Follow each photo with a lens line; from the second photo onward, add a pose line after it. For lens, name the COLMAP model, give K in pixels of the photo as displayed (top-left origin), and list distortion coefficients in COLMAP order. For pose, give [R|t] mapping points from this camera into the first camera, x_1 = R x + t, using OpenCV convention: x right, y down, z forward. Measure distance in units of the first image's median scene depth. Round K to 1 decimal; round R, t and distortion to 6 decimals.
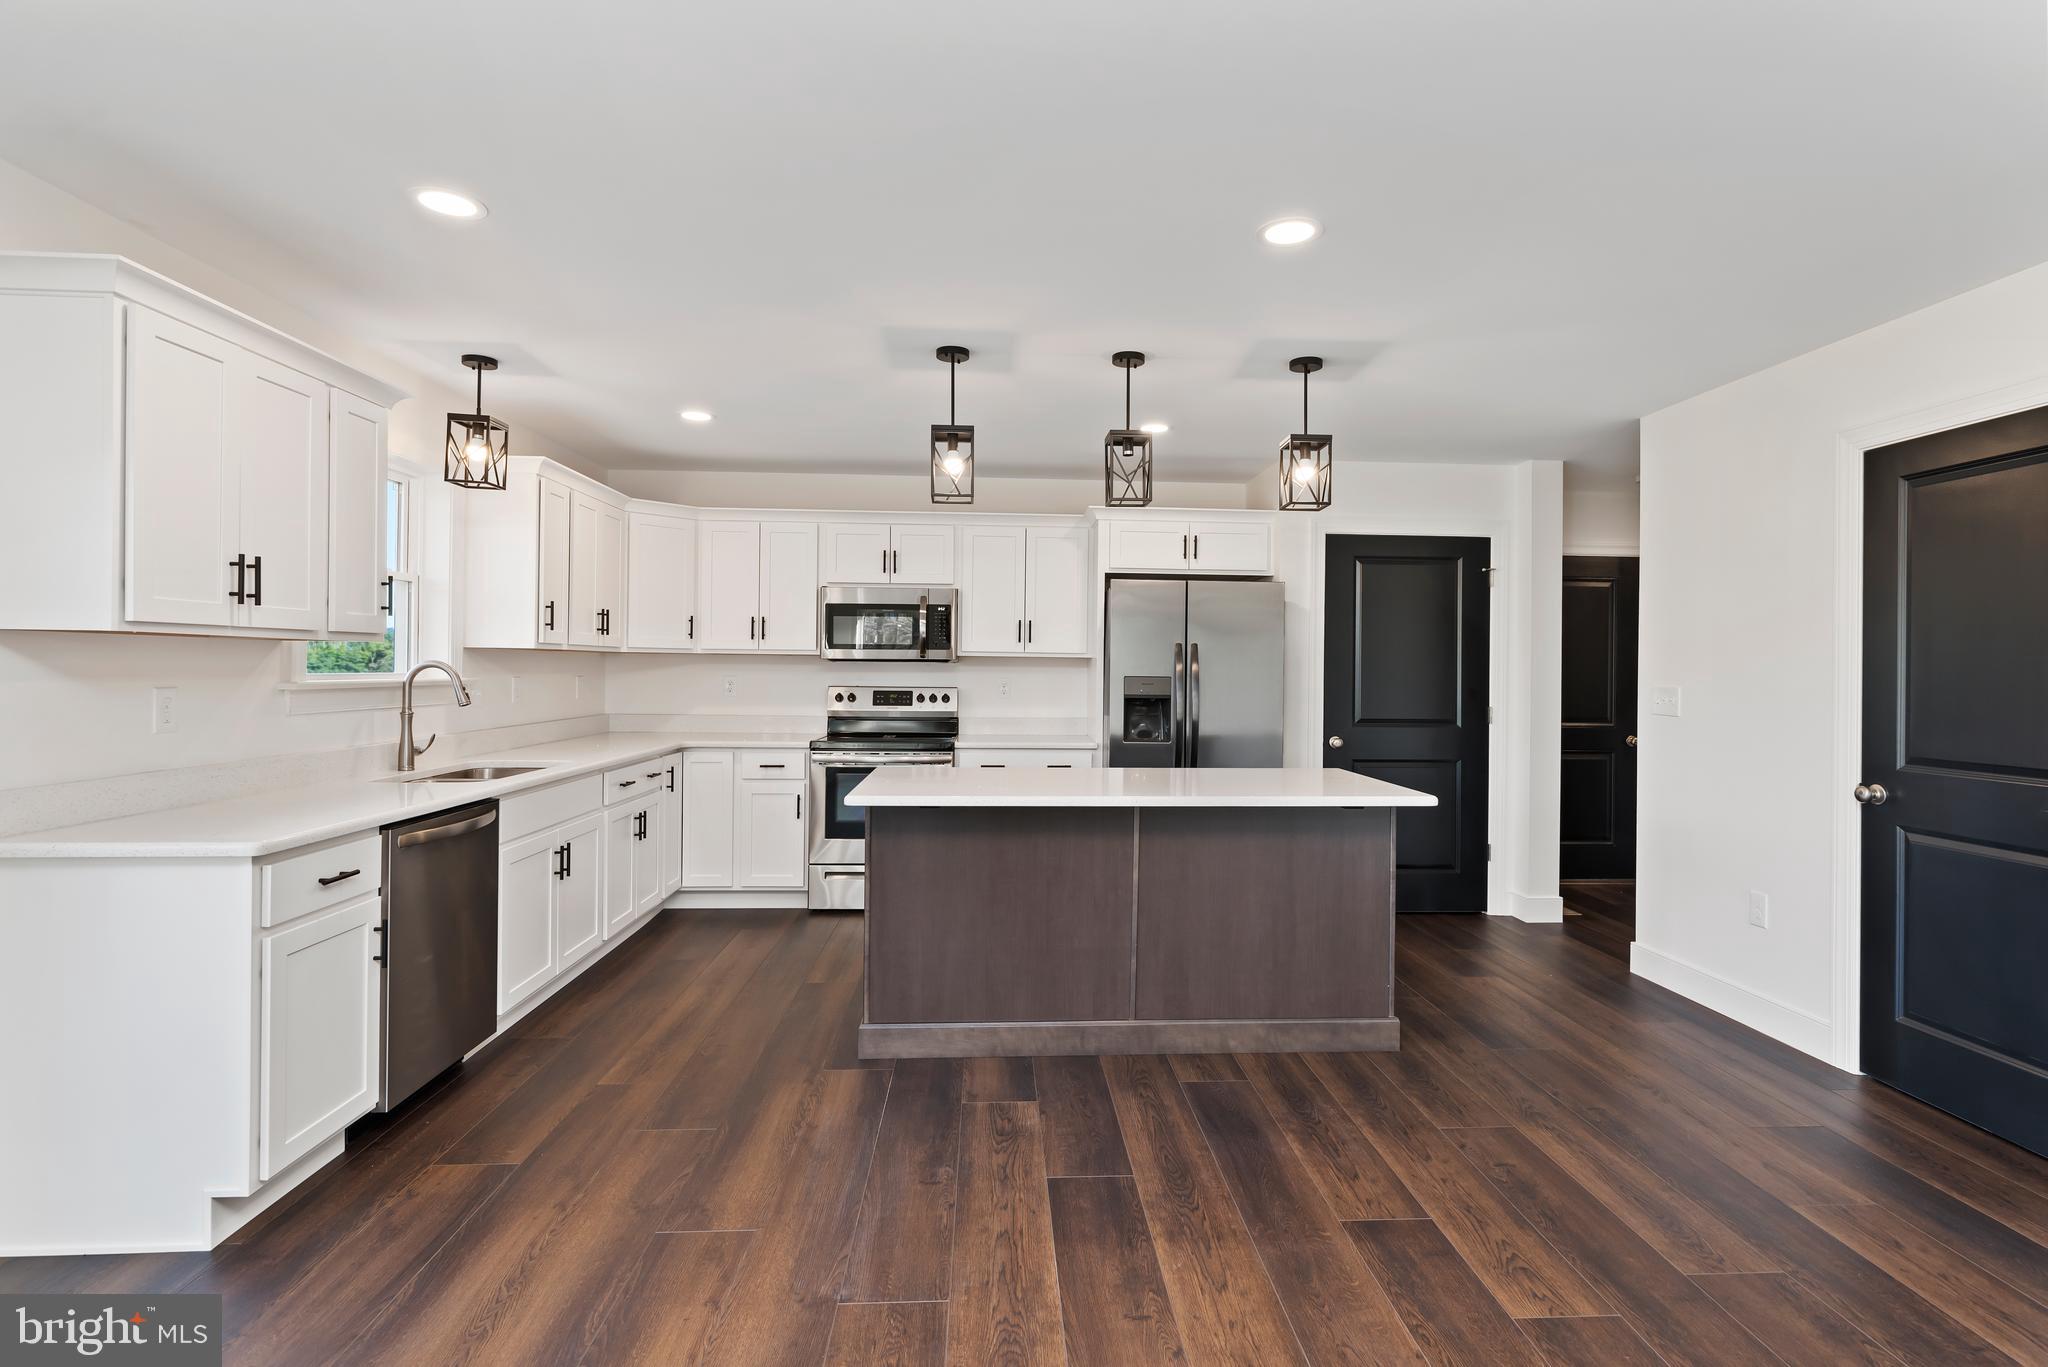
lens RADIAL K [[995.9, 0, 1038.4], [0, 995.9, 687.6], [0, 0, 1]] dist [0.000588, 0.000307]
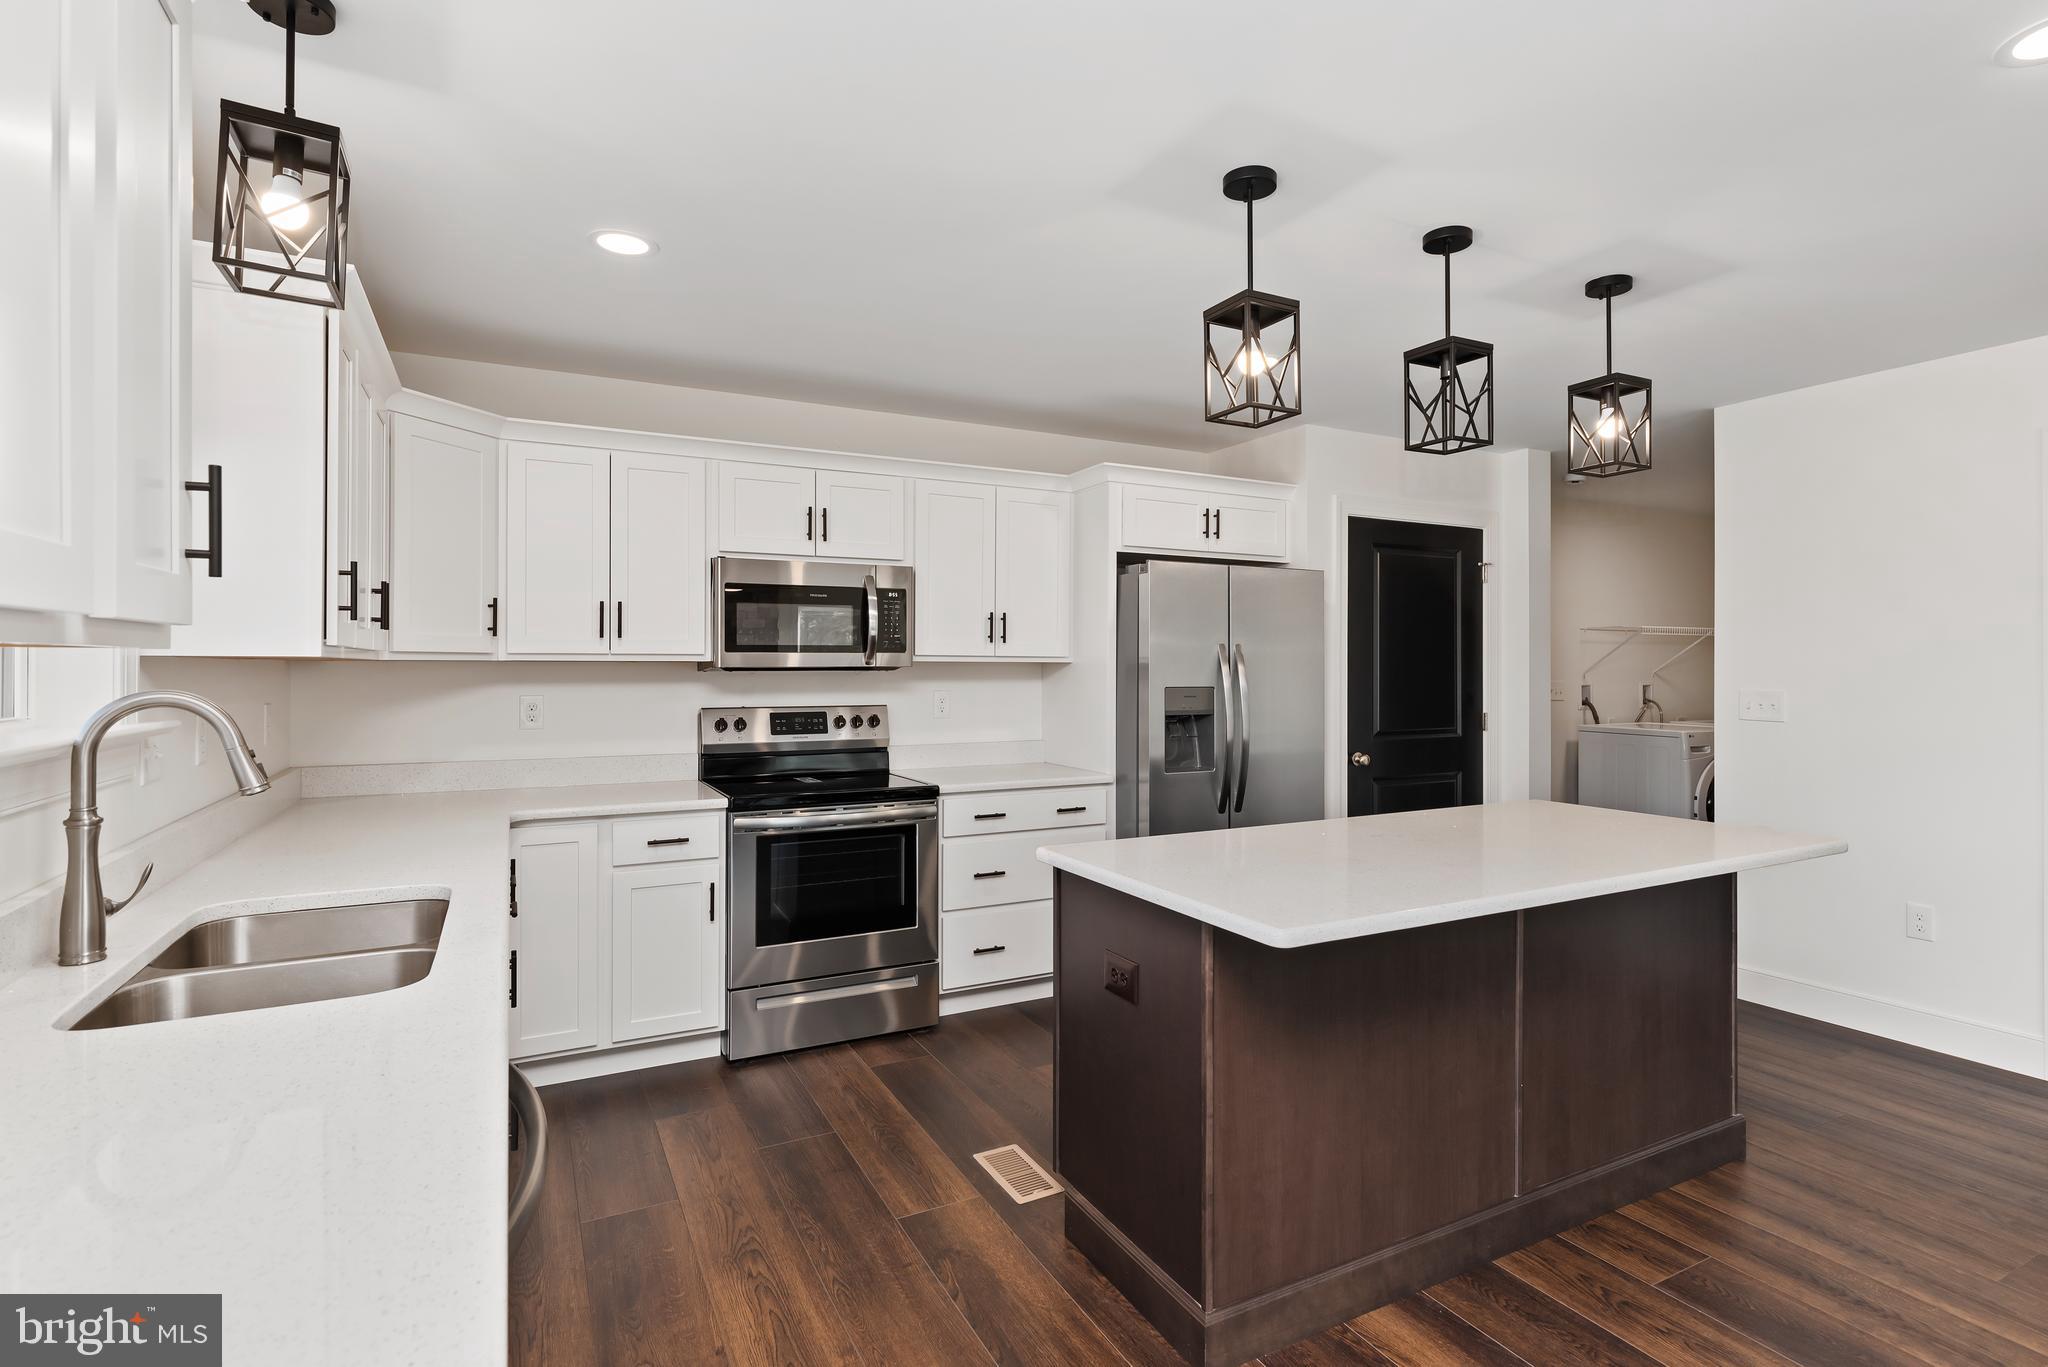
lens RADIAL K [[1011.1, 0, 1031.2], [0, 1011.1, 676.4], [0, 0, 1]] dist [-0.001937, 0.000303]
pose [[0.908289, -0.013461, 0.418128, -0.316775], [0.016751, 0.999851, -0.004198, -0.017435], [-0.418009, 0.010817, 0.908379, 0.321070]]
